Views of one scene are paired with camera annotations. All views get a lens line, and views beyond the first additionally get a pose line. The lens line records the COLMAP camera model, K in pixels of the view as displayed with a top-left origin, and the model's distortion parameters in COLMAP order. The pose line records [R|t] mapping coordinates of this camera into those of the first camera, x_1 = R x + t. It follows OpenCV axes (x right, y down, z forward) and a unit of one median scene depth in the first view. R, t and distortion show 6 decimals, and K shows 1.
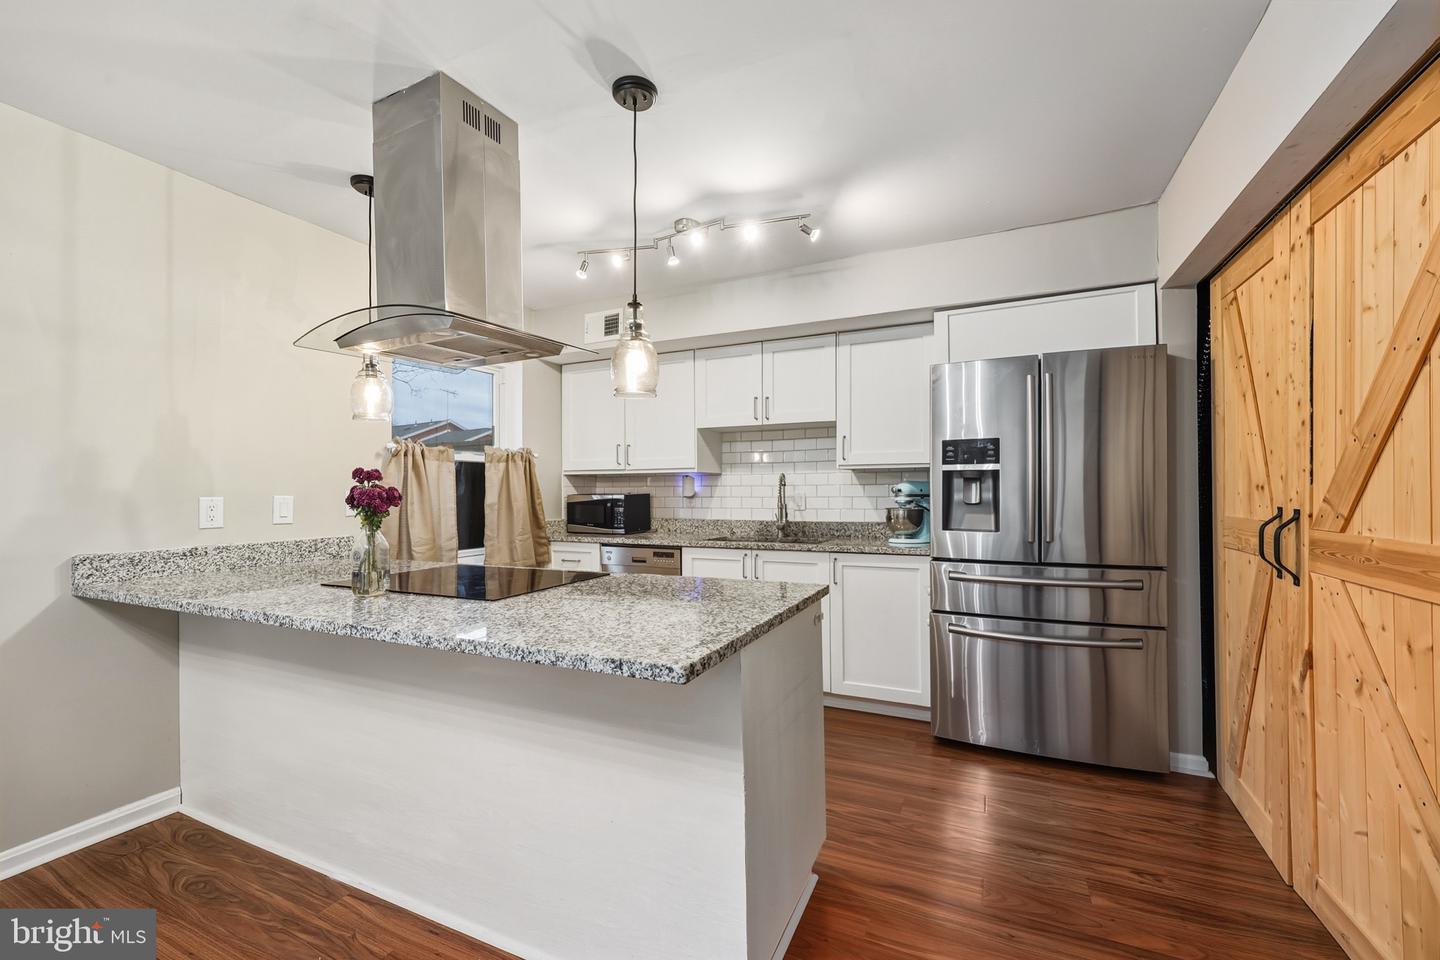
lens RADIAL K [[581.9, 0, 720.0], [0, 581.9, 480.0], [0, 0, 1]] dist [-0.000267, -0.000021]
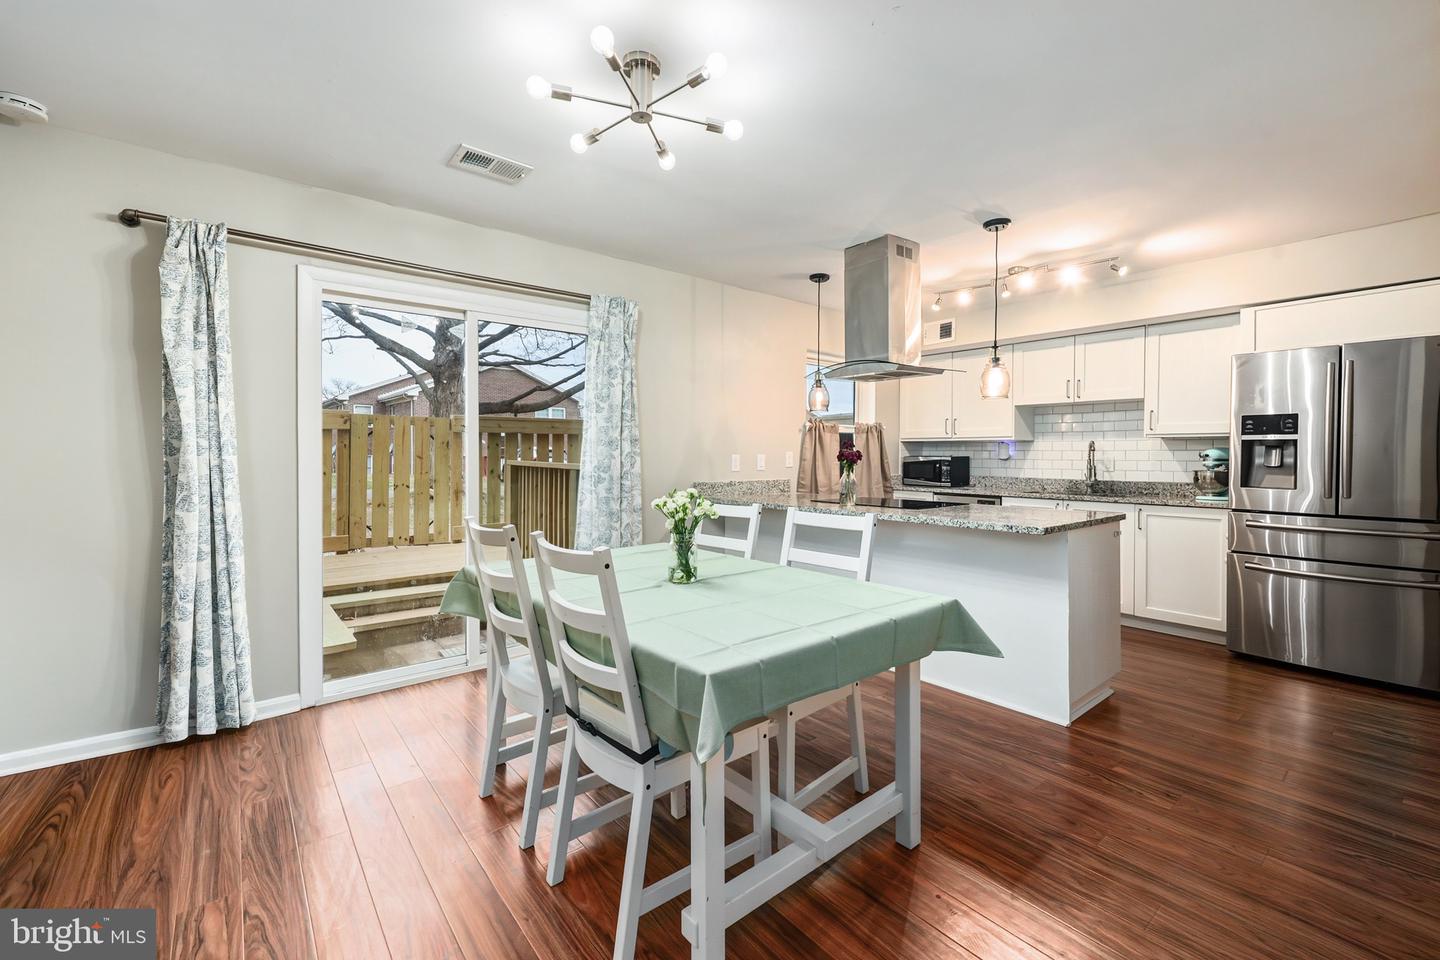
lens RADIAL K [[594.0, 0, 724.8], [0, 594.0, 457.6], [0, 0, 1]] dist [0.000348, 0.000175]
pose [[0.902717, 0.011912, -0.430071, -0.058795], [-0.001443, 0.999695, 0.024660, -0.006381], [0.430233, -0.021641, 0.902458, -0.520399]]
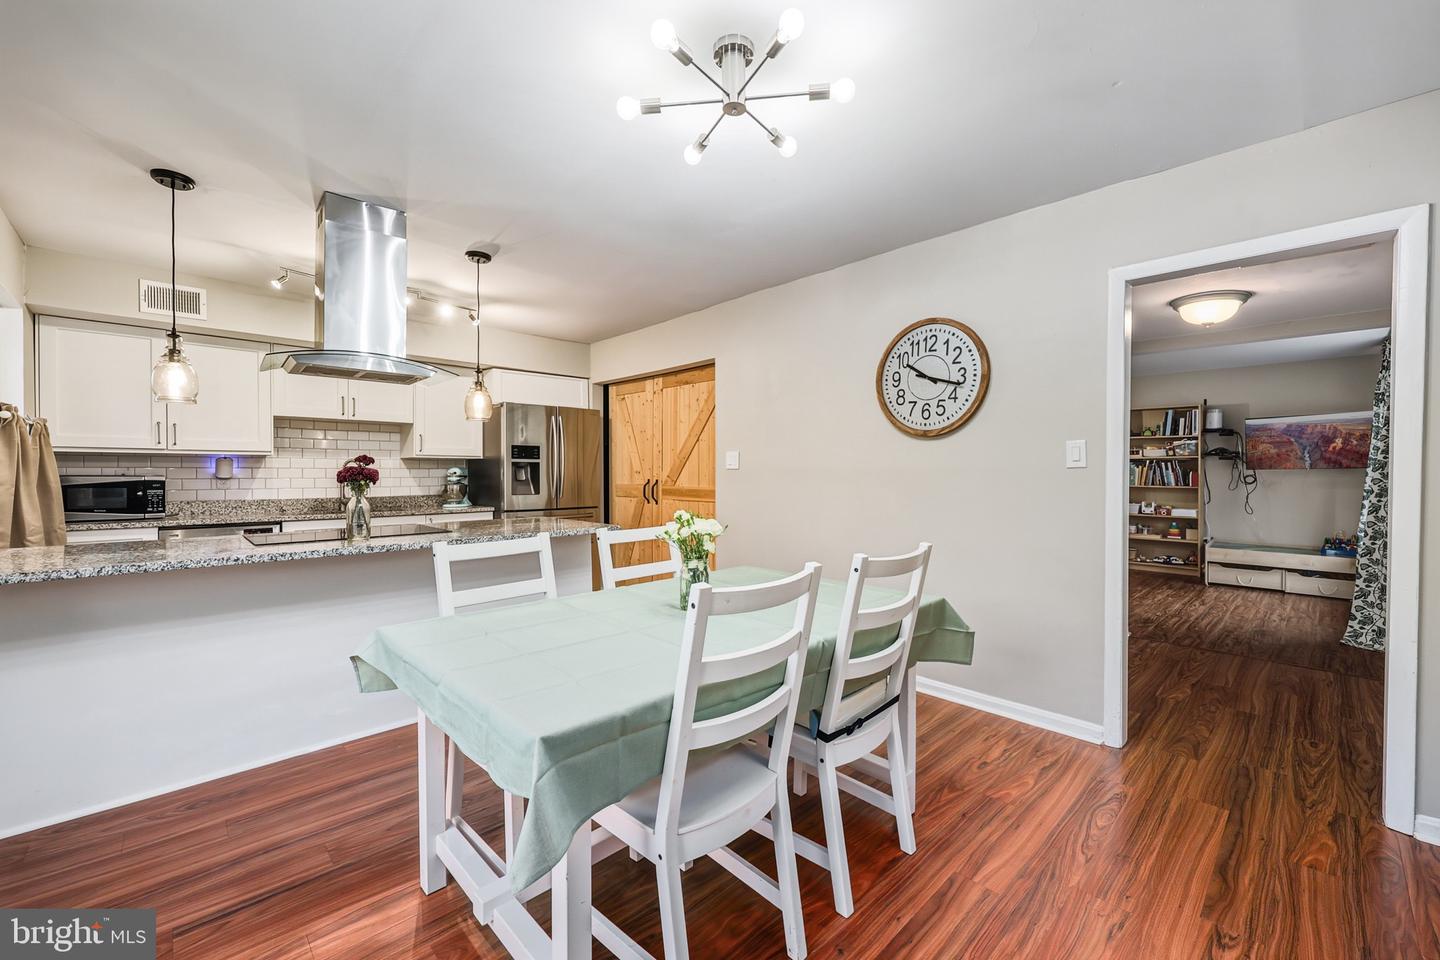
lens RADIAL K [[581.9, 0, 720.0], [0, 581.9, 480.0], [0, 0, 1]] dist [-0.000267, -0.000021]
pose [[0.368054, -0.004651, 0.929793, -0.863594], [-0.018731, 0.999747, 0.012416, 0.004197], [-0.929616, -0.021985, 0.367874, -0.219906]]
